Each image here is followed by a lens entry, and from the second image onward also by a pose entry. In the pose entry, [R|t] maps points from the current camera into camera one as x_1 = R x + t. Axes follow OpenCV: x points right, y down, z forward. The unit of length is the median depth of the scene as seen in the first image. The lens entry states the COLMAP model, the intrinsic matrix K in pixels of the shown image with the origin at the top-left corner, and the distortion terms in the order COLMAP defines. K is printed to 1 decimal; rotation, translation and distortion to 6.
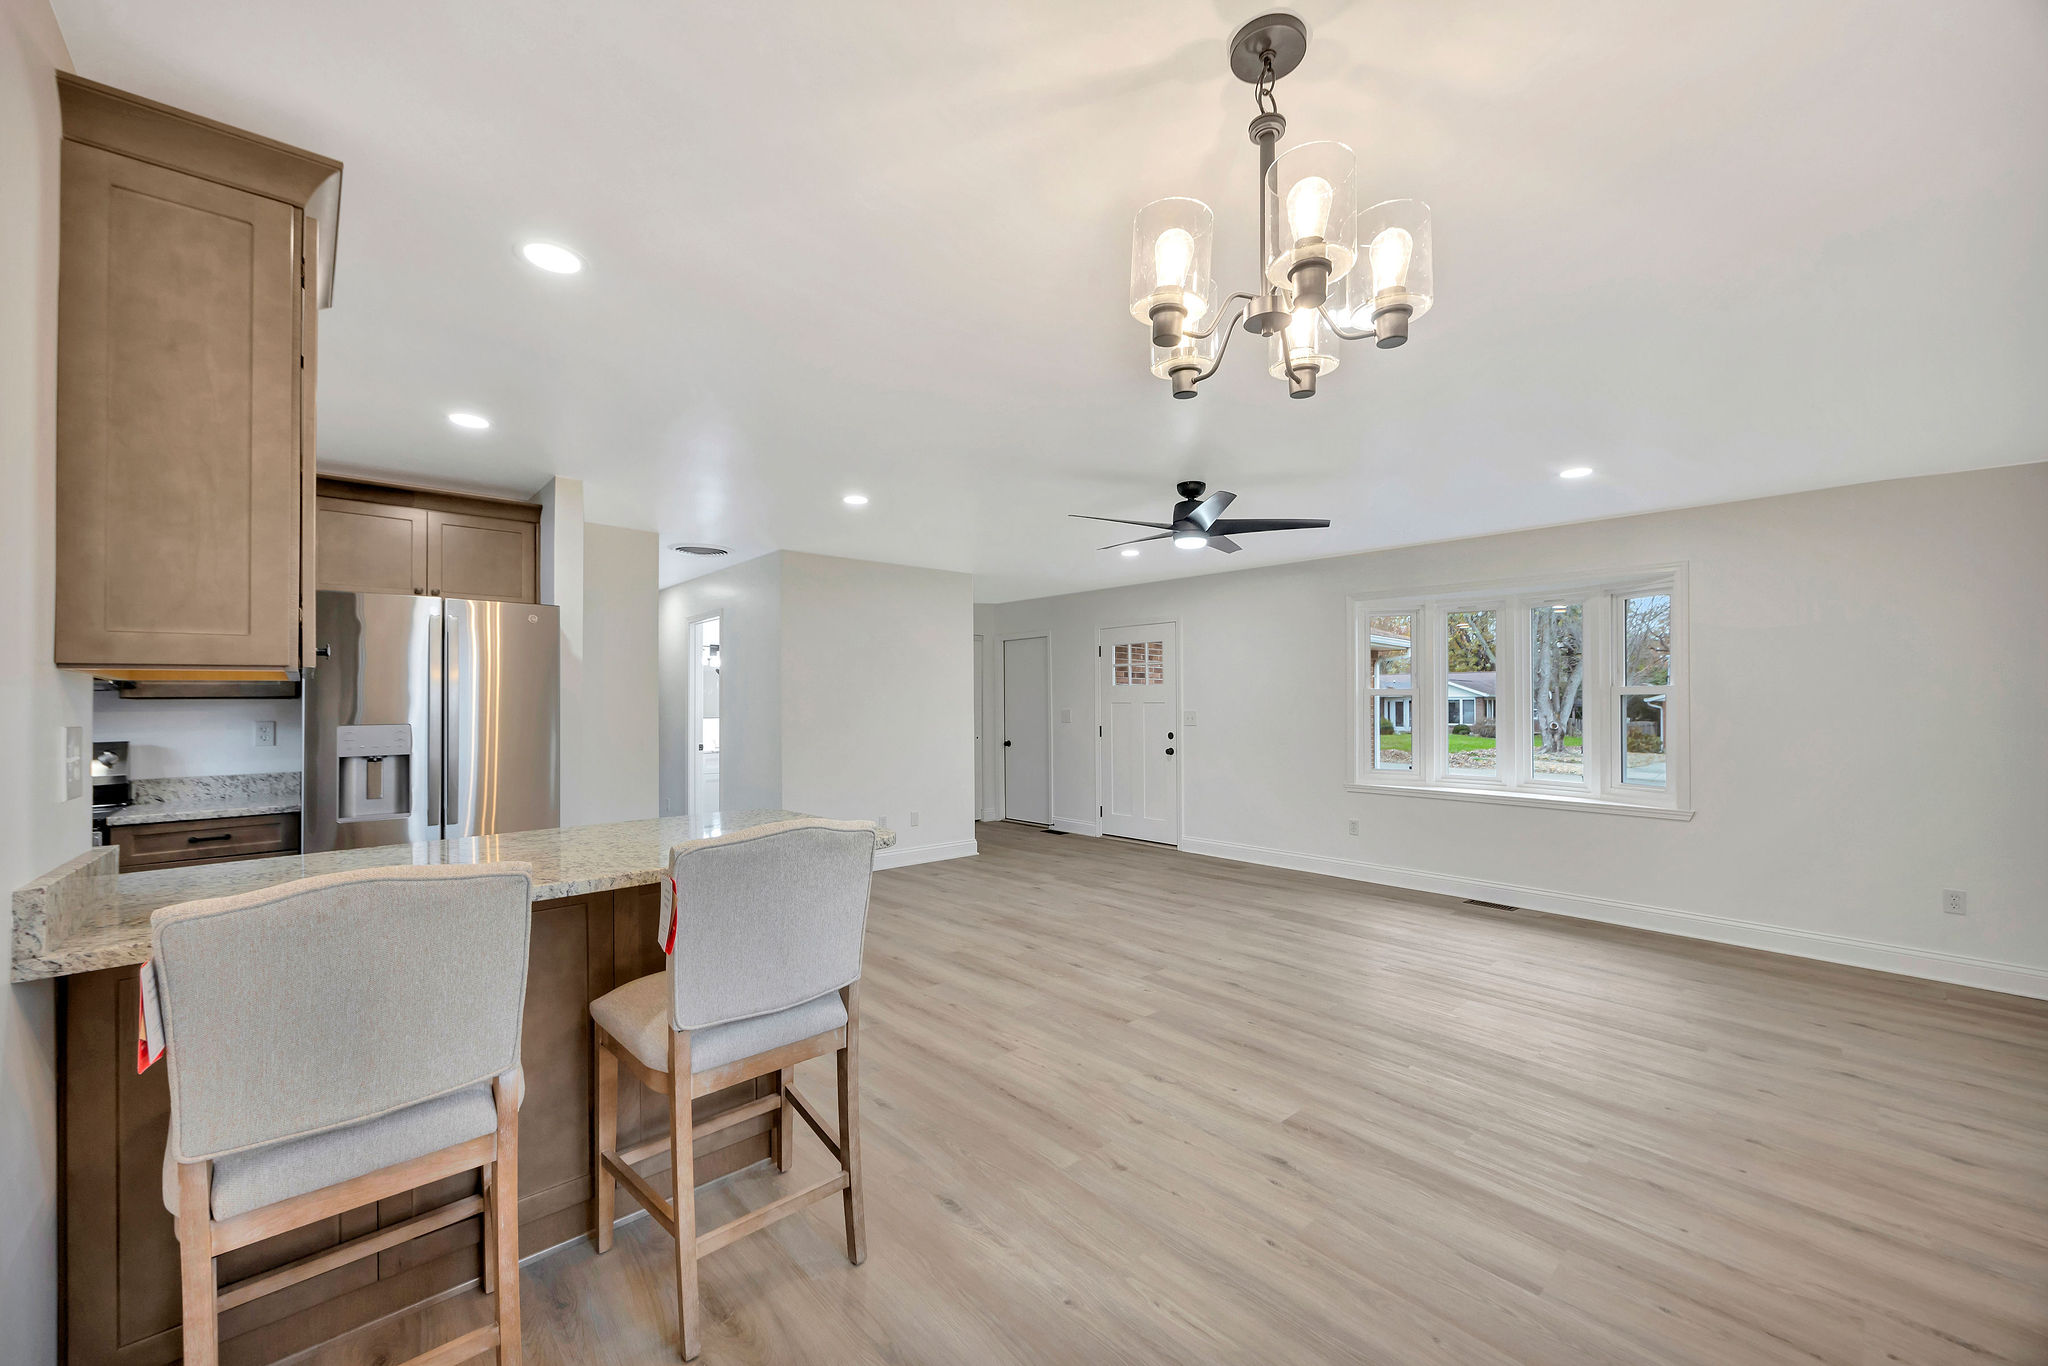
lens RADIAL K [[811.9, 0, 1023.0], [0, 811.9, 693.9], [0, 0, 1]] dist [0.001331, 0.000214]
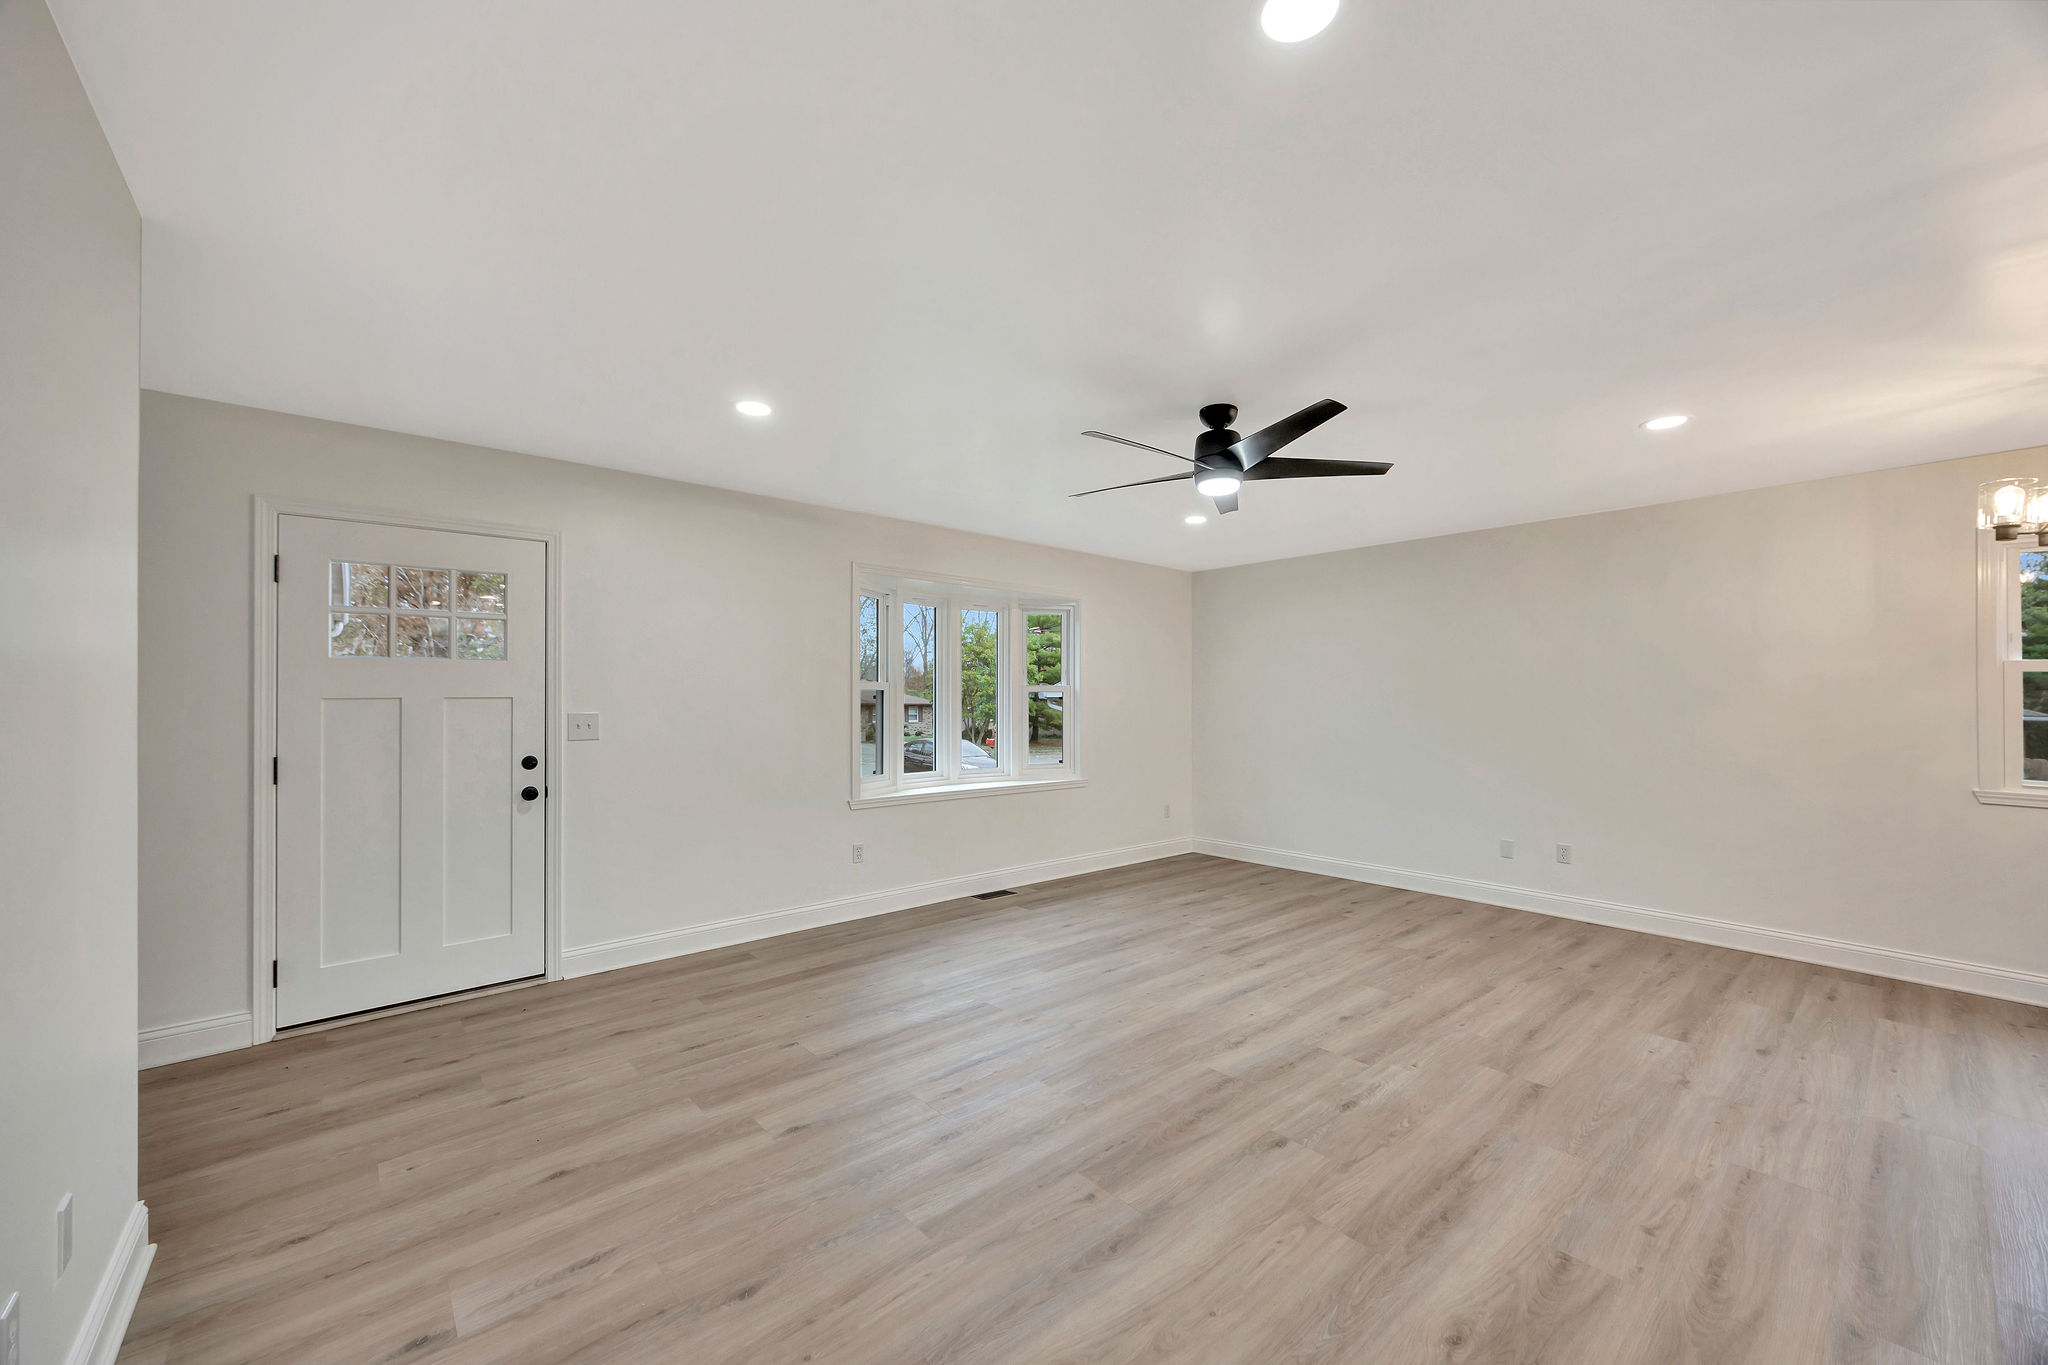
lens RADIAL K [[795.0, 0, 1024.8], [0, 795.0, 686.9], [0, 0, 1]] dist [0.000701, 0.000025]
pose [[0.022402, 0.017409, 0.999597, -0.476597], [-0.008825, 0.999813, -0.017215, 0.015177], [-0.999710, -0.008436, 0.022551, 1.038720]]
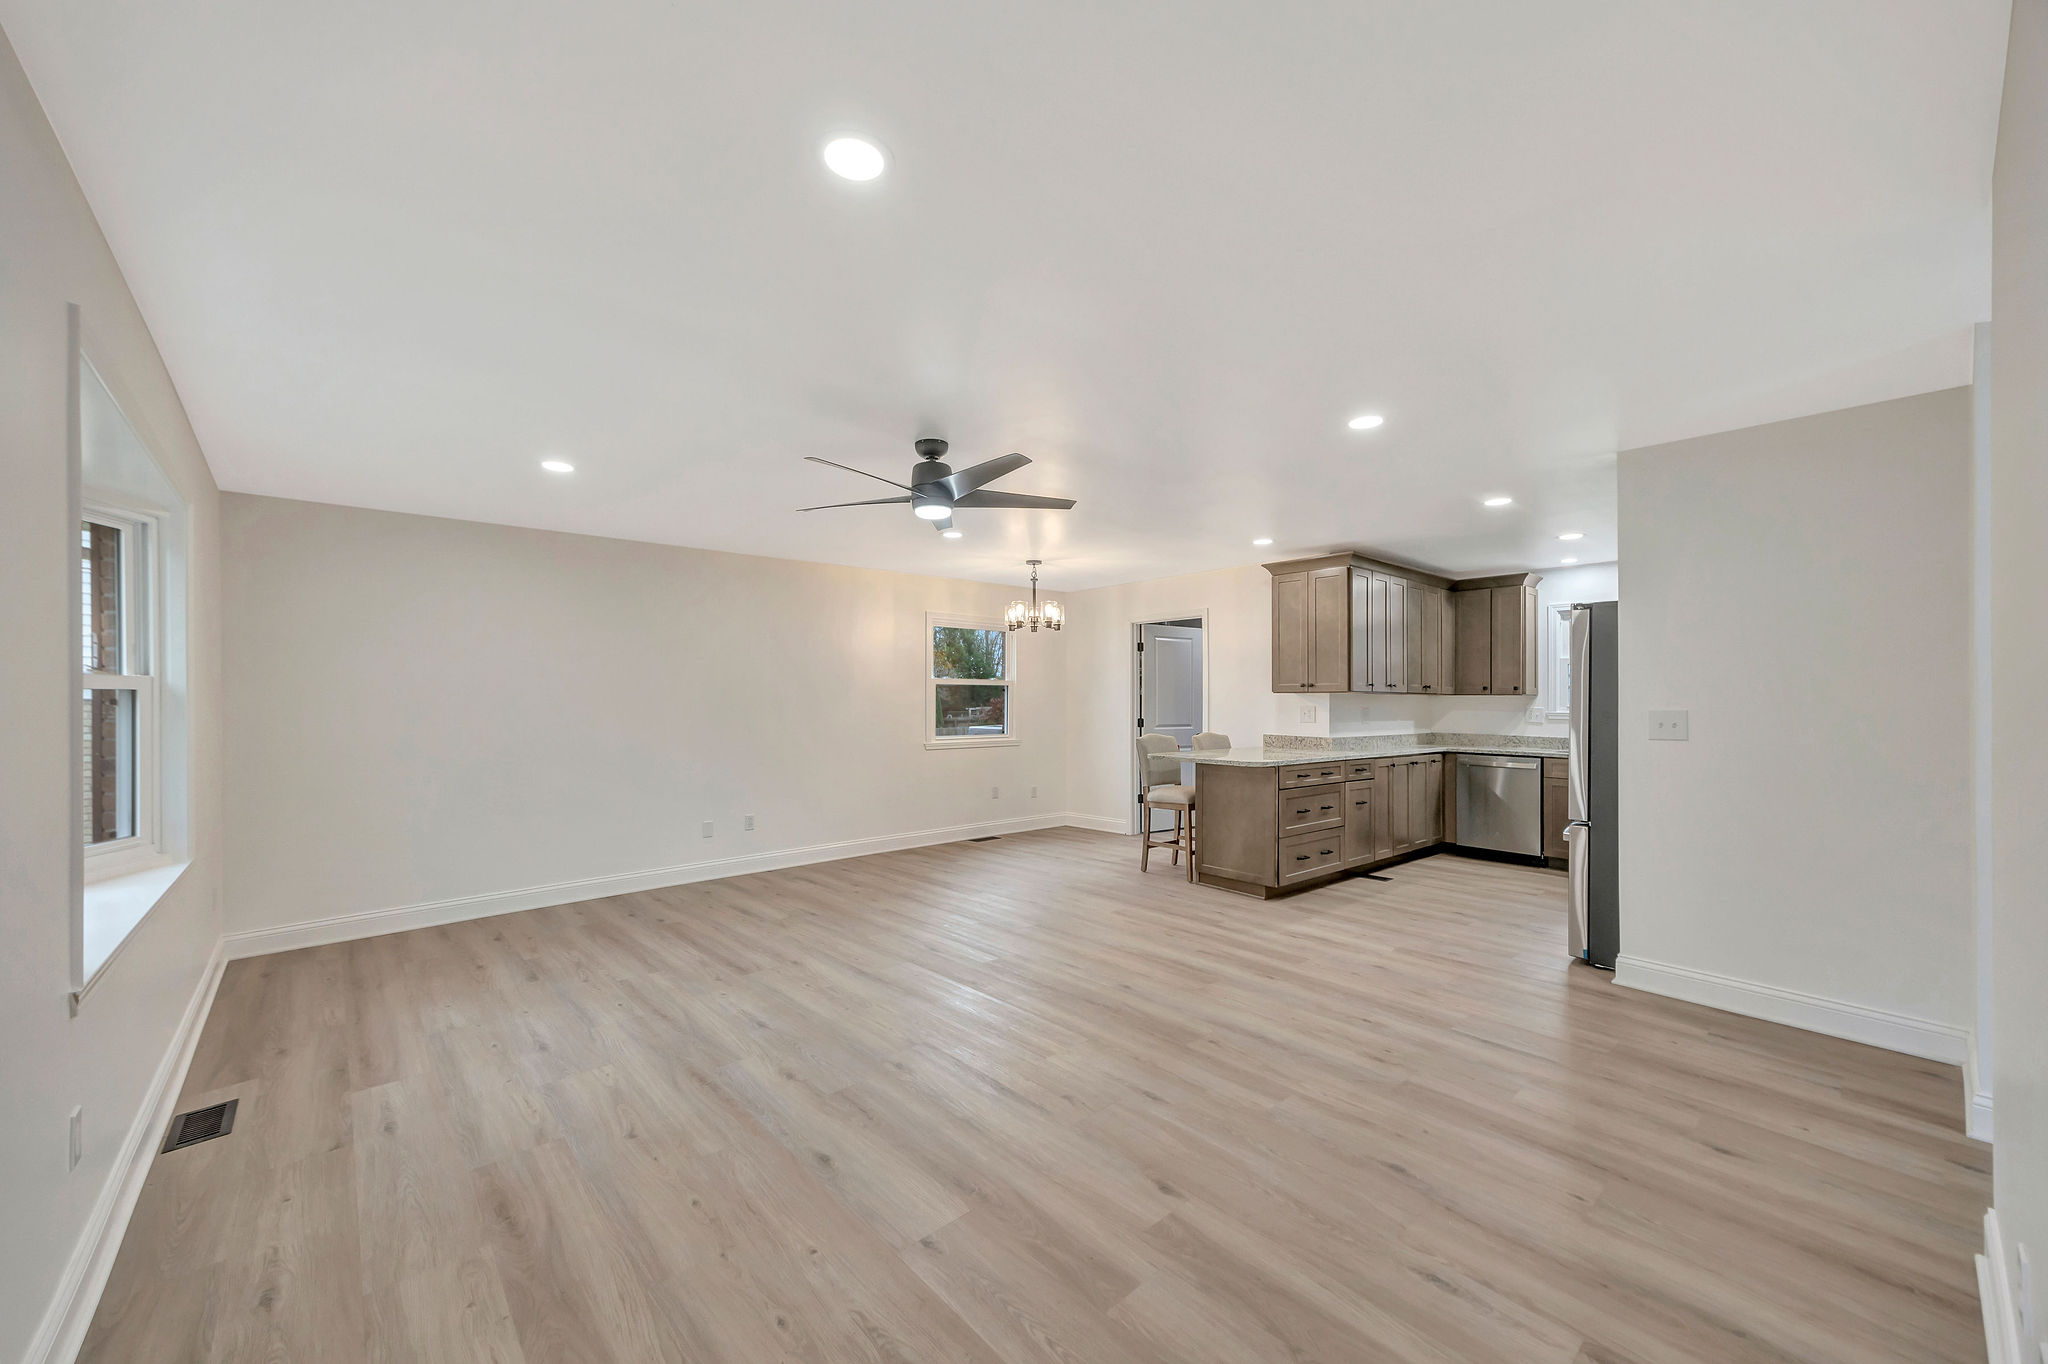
lens RADIAL K [[779.9, 0, 1021.4], [0, 779.9, 702.5], [0, 0, 1]] dist [0.011822, 0.000117]
pose [[-0.999885, 0.007646, 0.013107, 0.093740], [0.007549, 0.999944, -0.007421, 0.019712], [-0.013163, -0.007321, -0.999887, 1.625845]]
